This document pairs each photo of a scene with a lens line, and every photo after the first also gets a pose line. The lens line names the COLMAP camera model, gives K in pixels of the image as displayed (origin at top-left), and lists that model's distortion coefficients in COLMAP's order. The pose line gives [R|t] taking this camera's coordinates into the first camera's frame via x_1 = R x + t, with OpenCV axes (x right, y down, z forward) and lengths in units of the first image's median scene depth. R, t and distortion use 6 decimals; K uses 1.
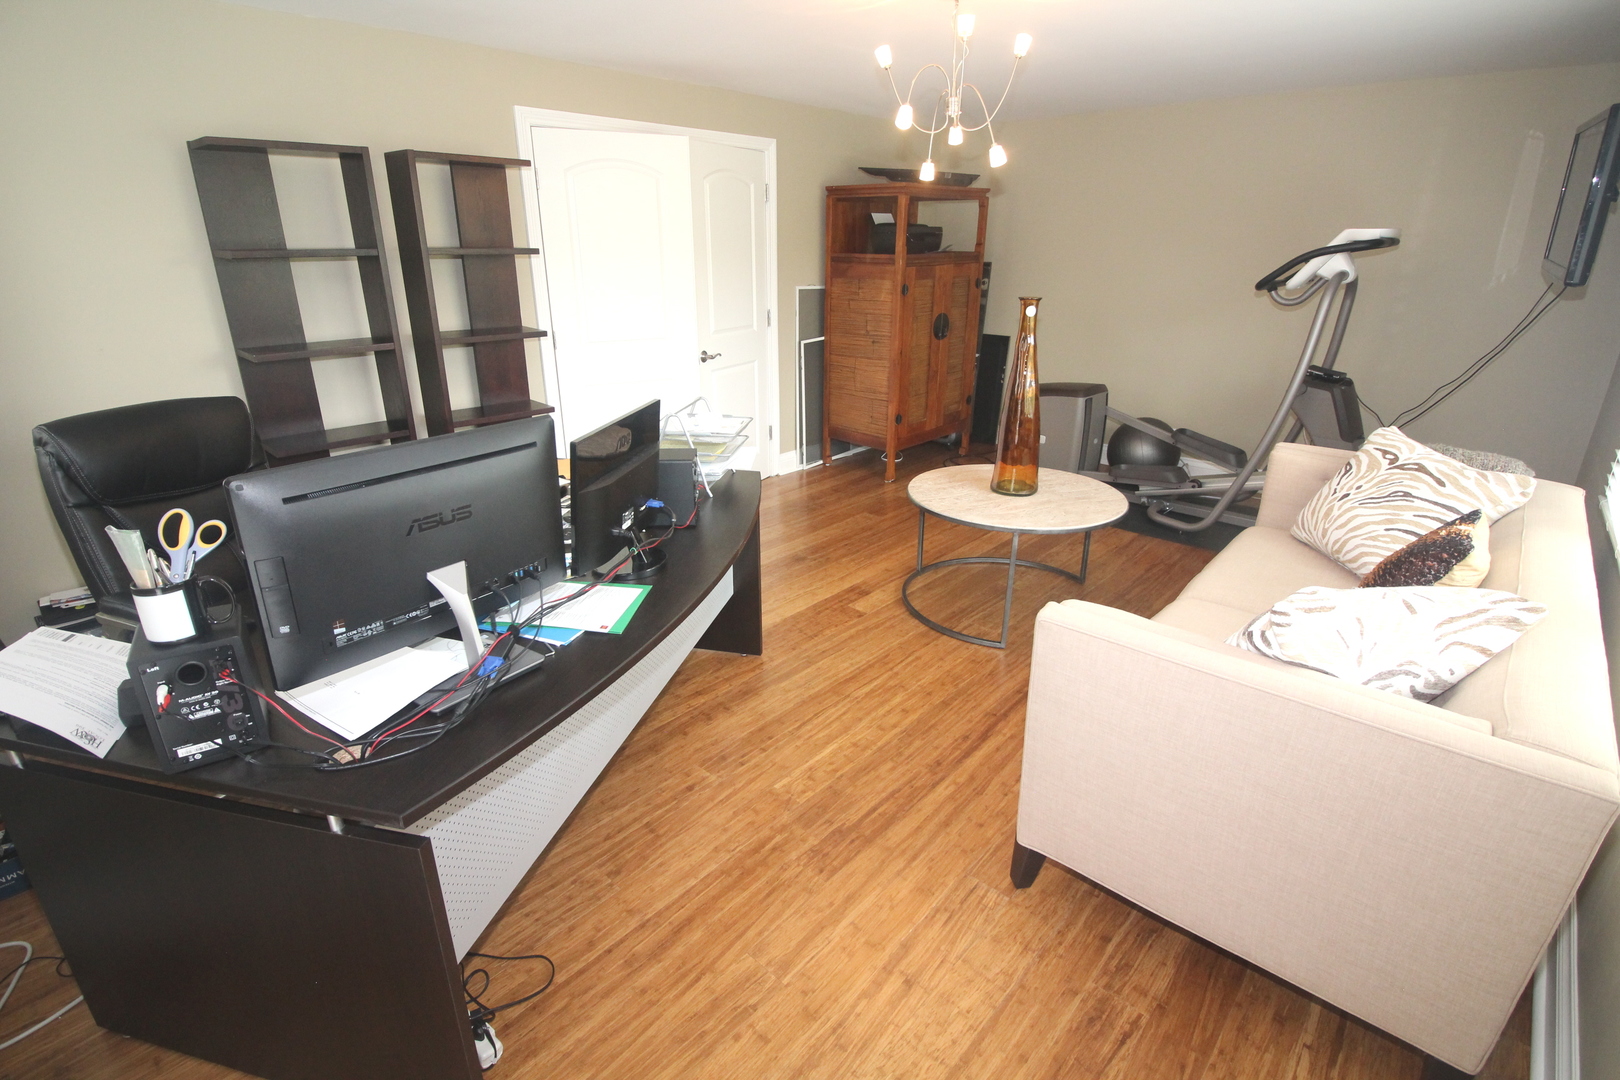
lens RADIAL K [[758.9, 0, 803.3], [0, 758.9, 545.9], [0, 0, 1]] dist [-0.011455, -0.001090]
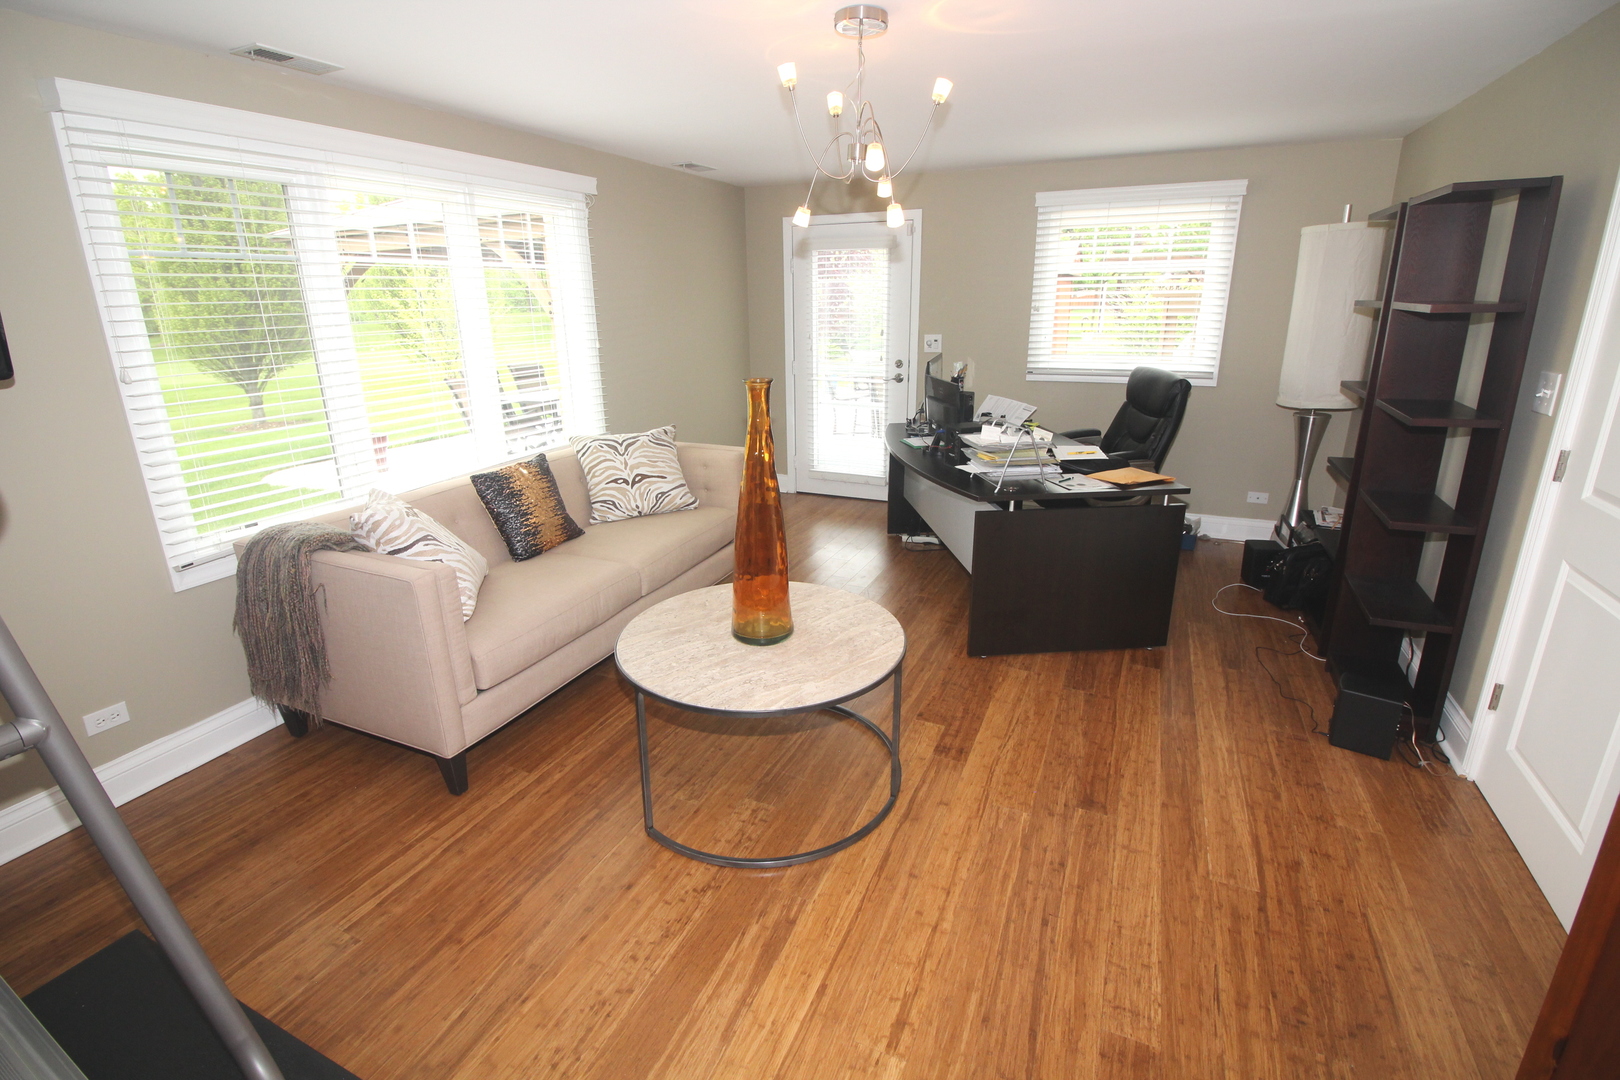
lens RADIAL K [[758.9, 0, 795.0], [0, 758.9, 535.2], [0, 0, 1]] dist [-0.011455, -0.001090]
pose [[-0.955692, 0.104244, -0.275294, 0.452730], [-0.087107, 0.793170, 0.602739, -0.614437], [0.281187, 0.600013, -0.748945, 1.546650]]
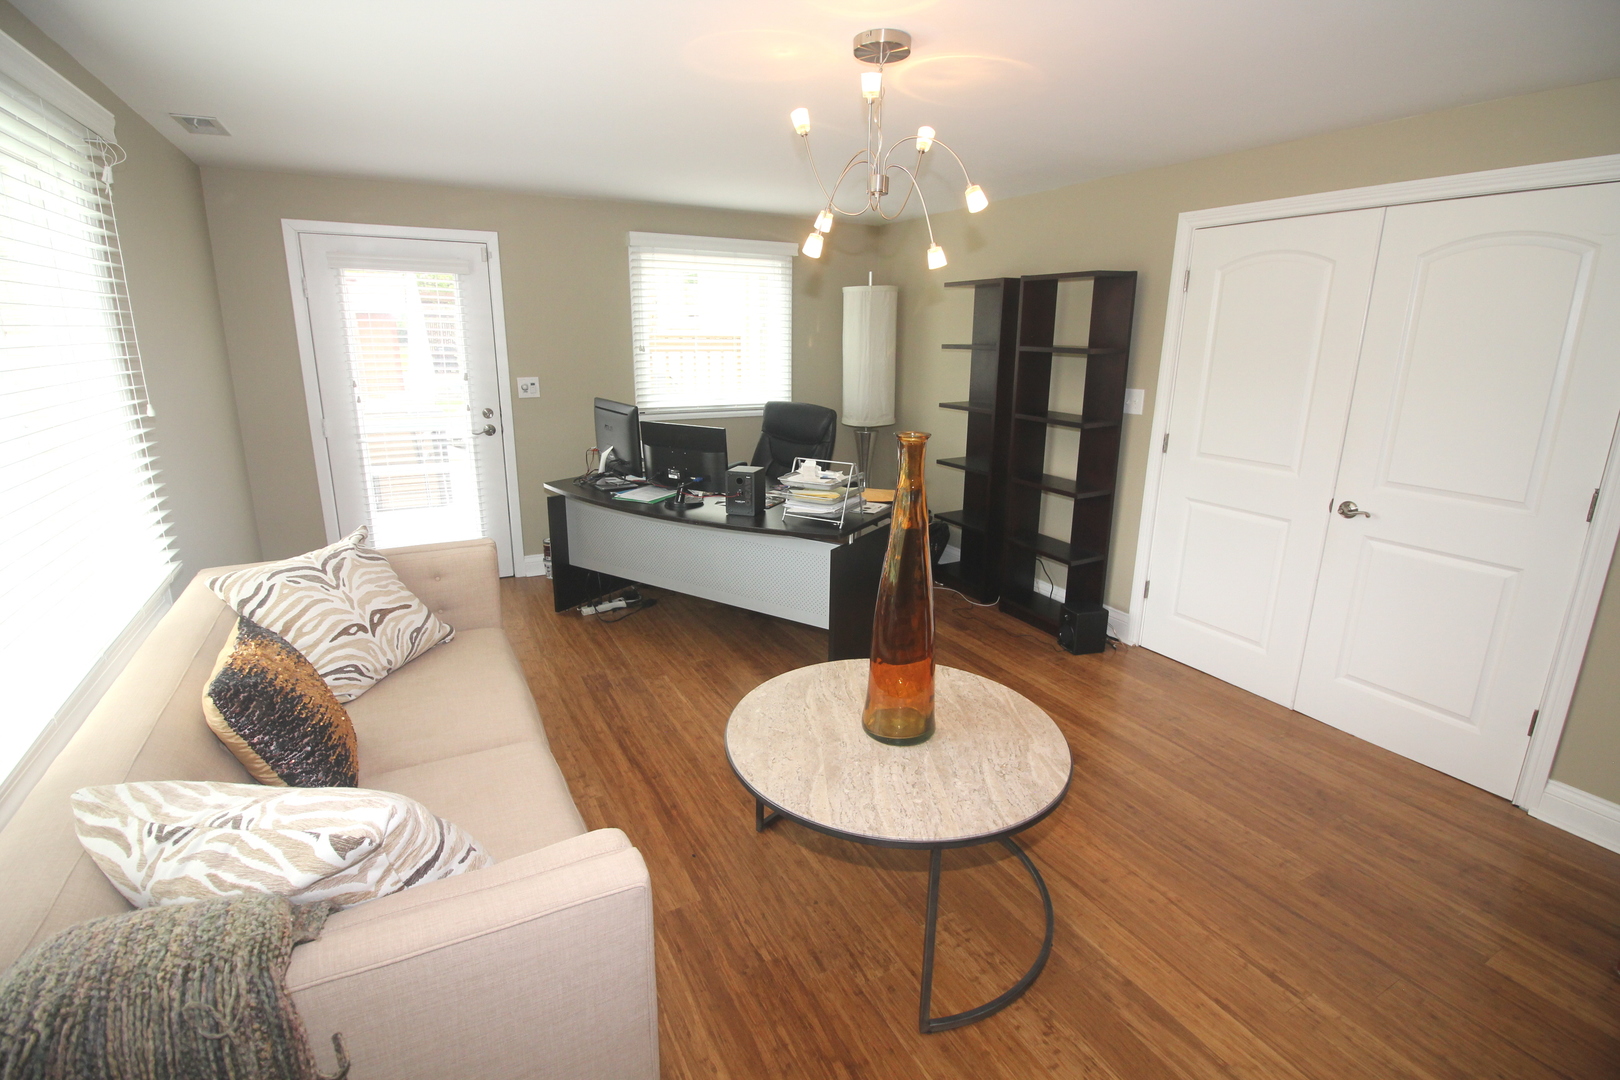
lens RADIAL K [[758.9, 0, 817.1], [0, 758.9, 527.2], [0, 0, 1]] dist [-0.011455, -0.001090]
pose [[-0.328747, 0.232987, -0.915228, 0.858643], [-0.342024, 0.873937, 0.345330, -0.423020], [0.880310, 0.426556, -0.207617, 1.025790]]
